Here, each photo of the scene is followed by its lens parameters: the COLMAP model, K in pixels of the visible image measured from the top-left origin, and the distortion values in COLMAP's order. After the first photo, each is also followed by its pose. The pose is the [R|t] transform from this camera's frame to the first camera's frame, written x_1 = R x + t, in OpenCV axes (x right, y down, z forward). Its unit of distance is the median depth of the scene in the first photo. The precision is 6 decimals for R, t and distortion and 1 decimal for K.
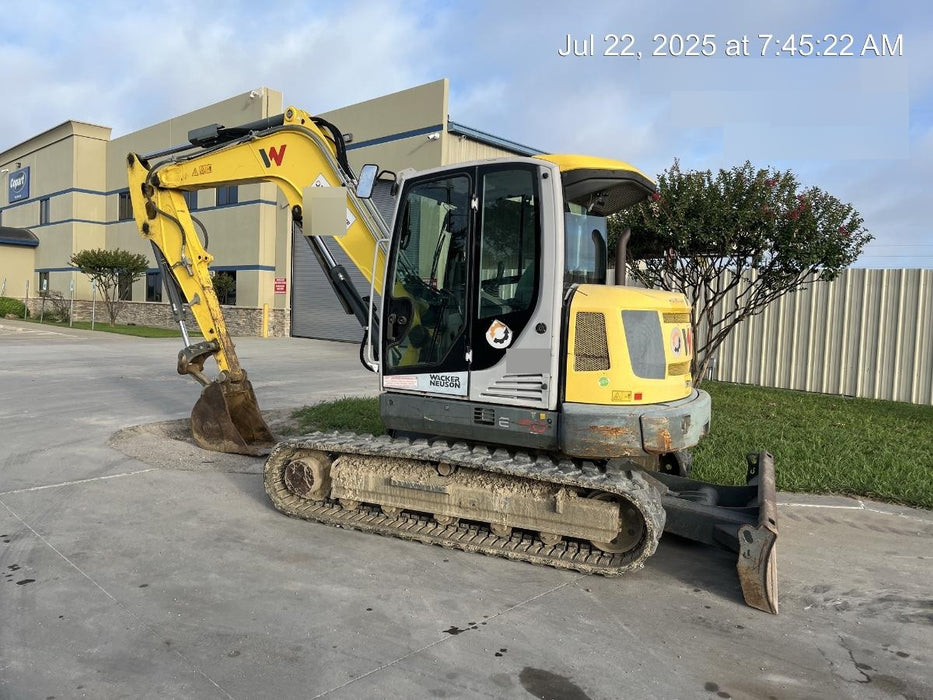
lens RADIAL K [[696.5, 0, 466.5], [0, 696.5, 350.0], [0, 0, 1]] dist [0.058397, -0.095748]
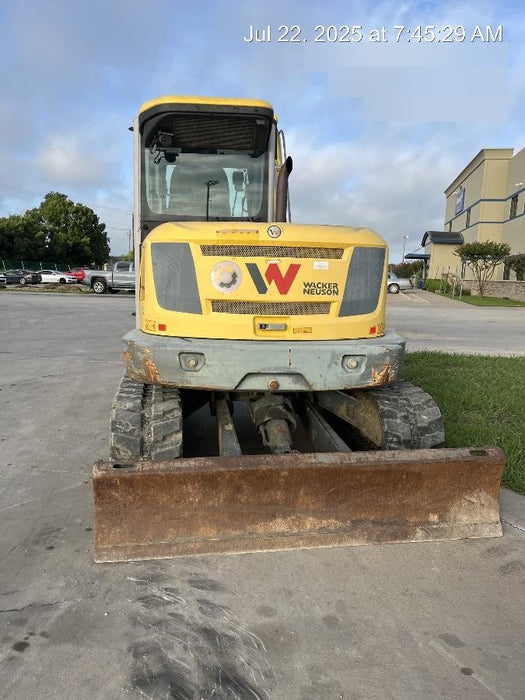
lens RADIAL K [[522.6, 0, 258.1], [0, 522.6, 338.7], [0, 0, 1]] dist [0.058397, -0.095748]
pose [[0.535818, 0.086455, -0.839895, 0.947195], [-0.059235, 0.996142, 0.064750, 0.023899], [0.842253, 0.015057, 0.538872, 0.686327]]
